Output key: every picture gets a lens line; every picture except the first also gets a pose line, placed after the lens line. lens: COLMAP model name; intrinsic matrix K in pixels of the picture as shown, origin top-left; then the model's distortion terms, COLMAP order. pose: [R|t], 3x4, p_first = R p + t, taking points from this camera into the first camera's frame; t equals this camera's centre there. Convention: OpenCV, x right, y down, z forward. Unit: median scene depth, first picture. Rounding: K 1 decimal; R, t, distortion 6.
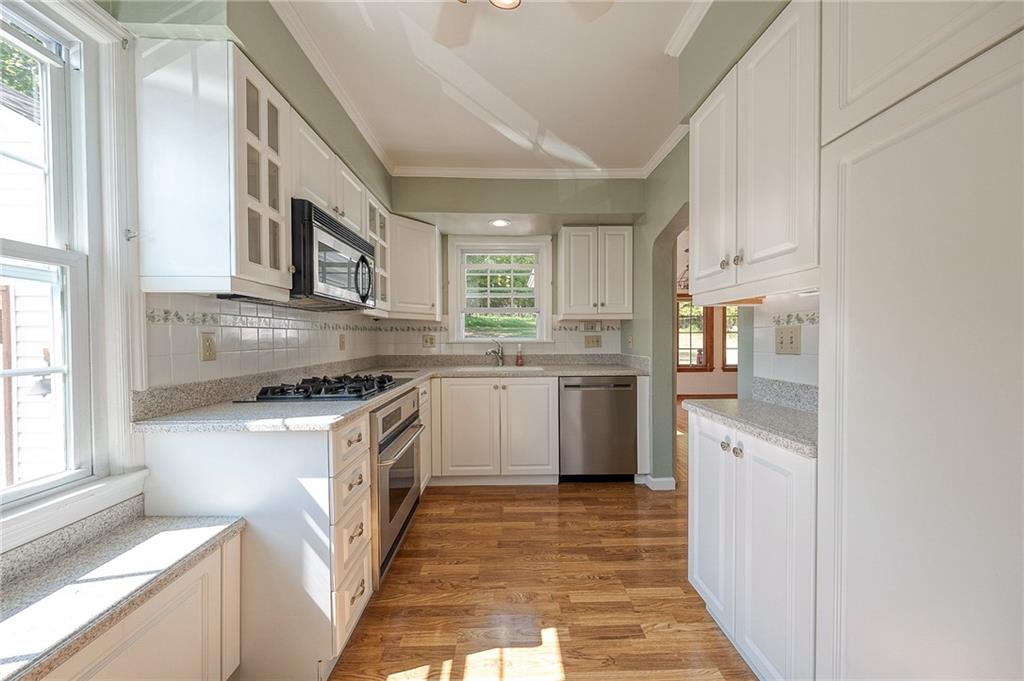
lens RADIAL K [[341.6, 0, 513.4], [0, 341.6, 342.0], [0, 0, 1]] dist [0.000538, -0.002804]
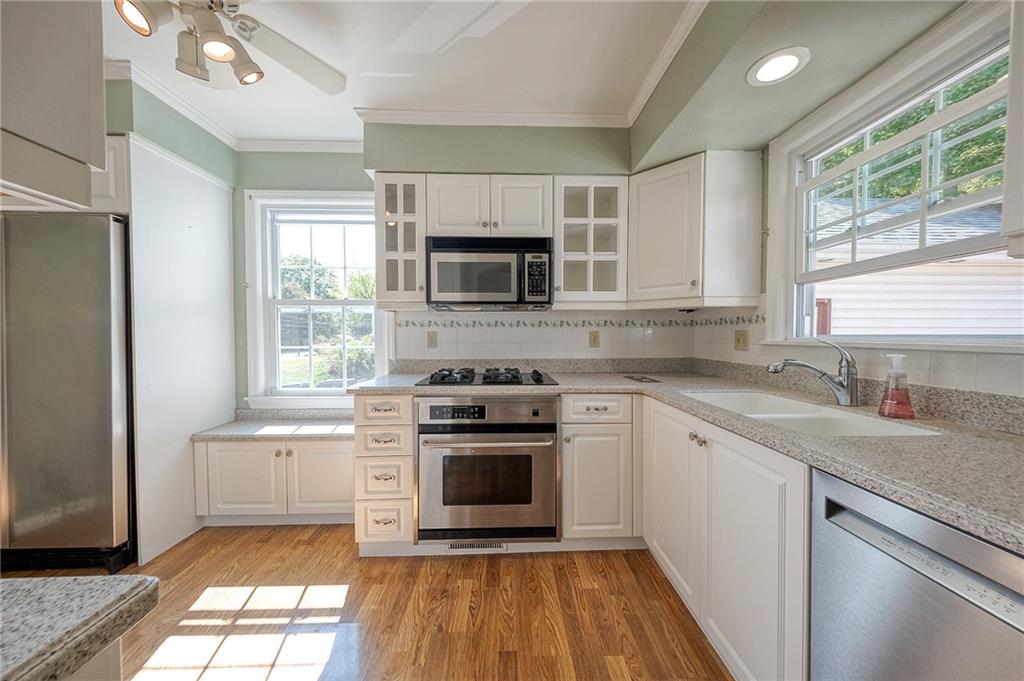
lens RADIAL K [[341.6, 0, 513.4], [0, 341.6, 342.0], [0, 0, 1]] dist [0.000538, -0.002804]
pose [[0.007393, 0.024215, -0.999679, 0.816738], [-0.012574, 0.999630, 0.024121, -0.021588], [0.999894, 0.012391, 0.007695, 1.374707]]
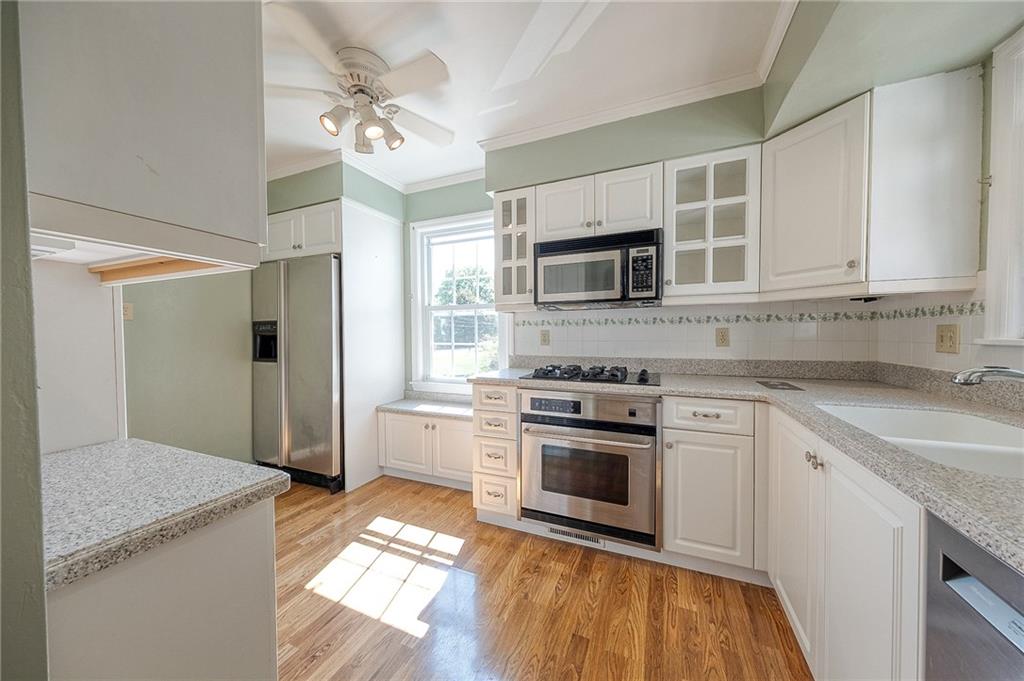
lens RADIAL K [[340.6, 0, 512.0], [0, 340.6, 340.5], [0, 0, 1]] dist [-0.000251, -0.003174]
pose [[-0.418195, 0.024897, -0.908016, 0.845386], [-0.004008, 0.999564, 0.029253, -0.024420], [0.908349, 0.015873, -0.417912, 1.581772]]
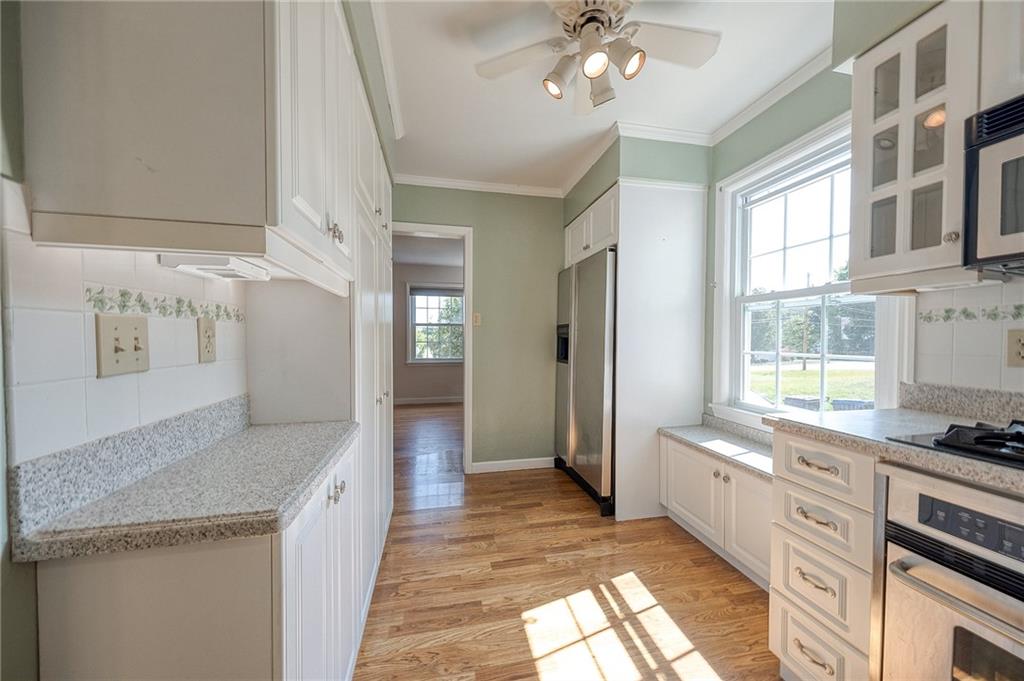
lens RADIAL K [[355.6, 0, 512.7], [0, 355.6, 345.2], [0, 0, 1]] dist [-0.000166, -0.000178]
pose [[-0.982131, 0.006806, -0.188076, 0.349604], [0.000558, 0.999447, 0.033253, -0.019680], [0.188198, 0.032554, -0.981591, 1.523955]]
